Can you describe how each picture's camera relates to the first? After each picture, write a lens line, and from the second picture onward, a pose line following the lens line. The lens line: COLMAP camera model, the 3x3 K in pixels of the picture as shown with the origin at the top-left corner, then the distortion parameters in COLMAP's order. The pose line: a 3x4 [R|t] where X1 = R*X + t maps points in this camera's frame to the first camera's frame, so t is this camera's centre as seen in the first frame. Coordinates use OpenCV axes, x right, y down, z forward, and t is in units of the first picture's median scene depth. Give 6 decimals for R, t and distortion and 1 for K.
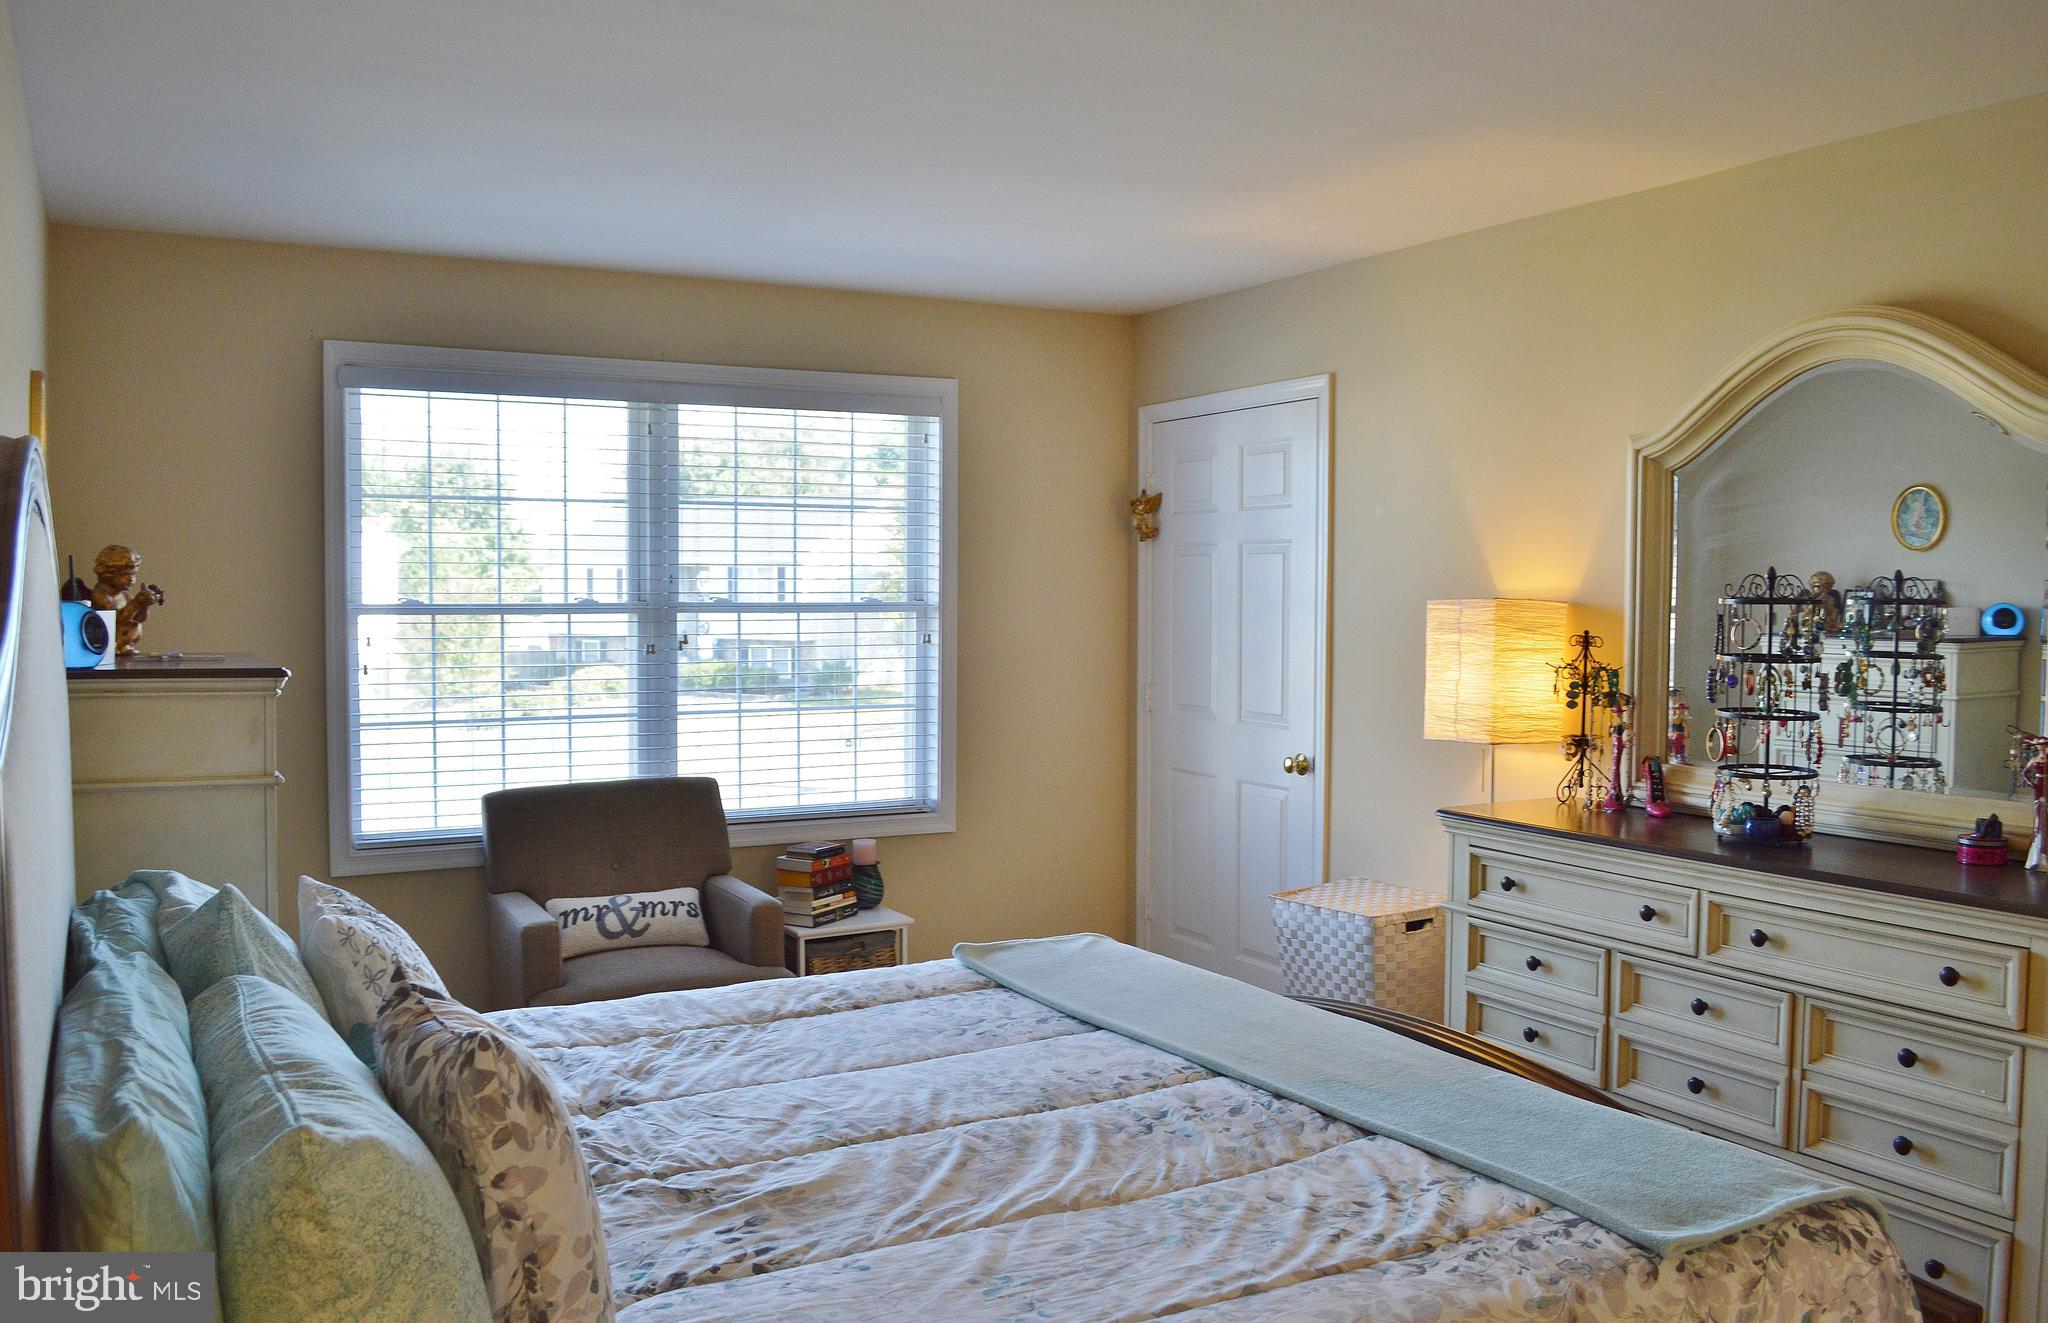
lens RADIAL K [[1666.8, 0, 1018.3], [0, 1666.8, 661.6], [0, 0, 1]] dist [-0.089252, 0.022479]
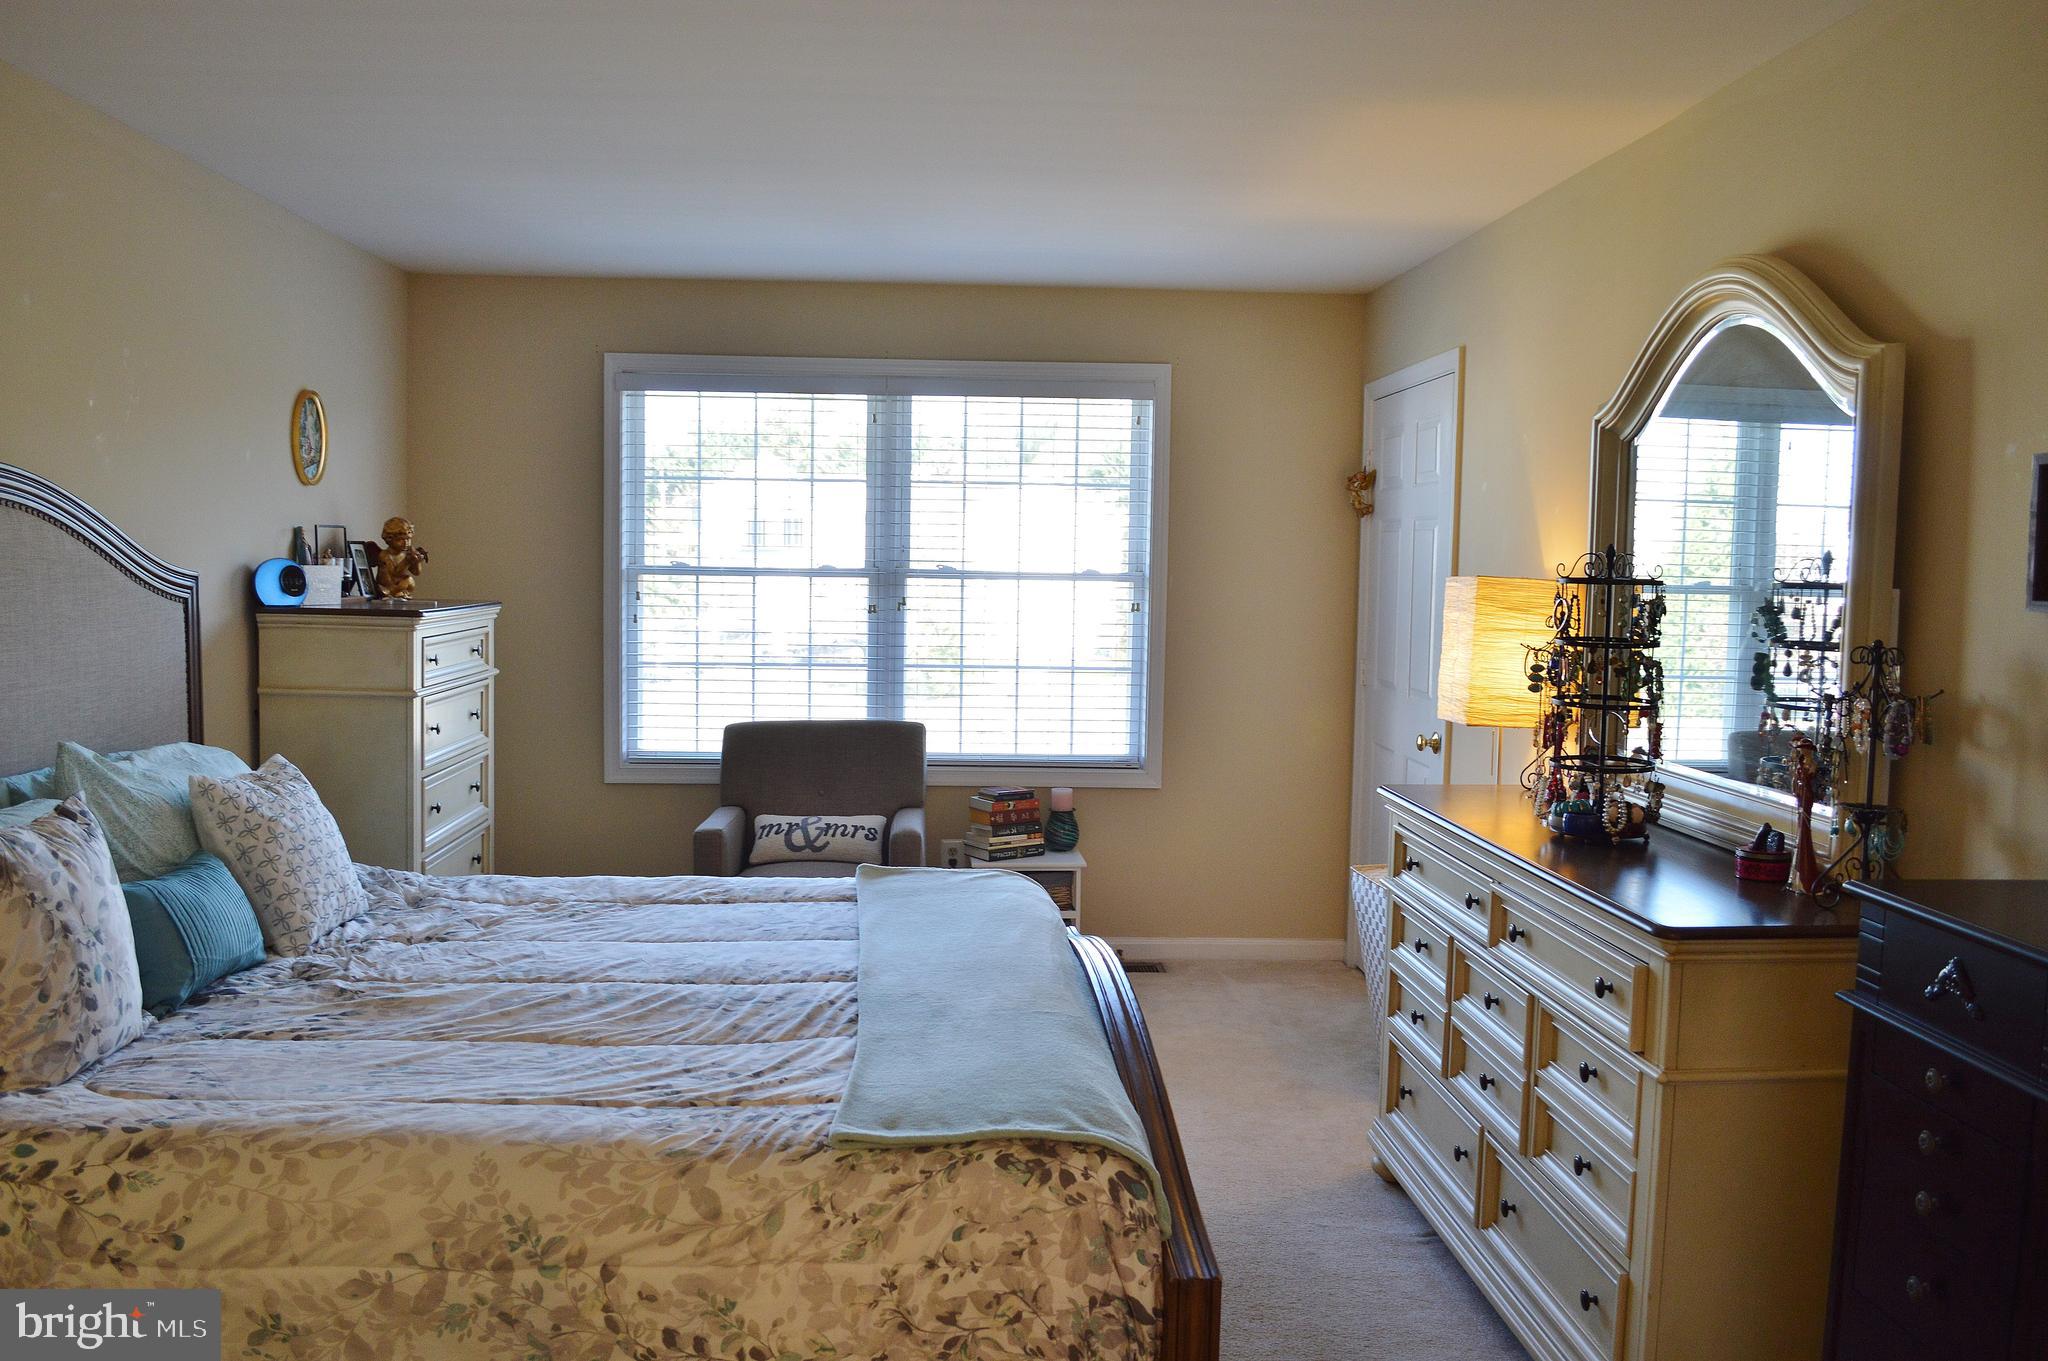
lens RADIAL K [[1634.8, 0, 1015.9], [0, 1634.8, 685.8], [0, 0, 1]] dist [-0.087573, 0.017487]
pose [[0.901583, 0.046880, -0.430059, 0.386631], [-0.033630, 0.998698, 0.038364, -0.001026], [0.431297, -0.020126, 0.901985, 0.016543]]
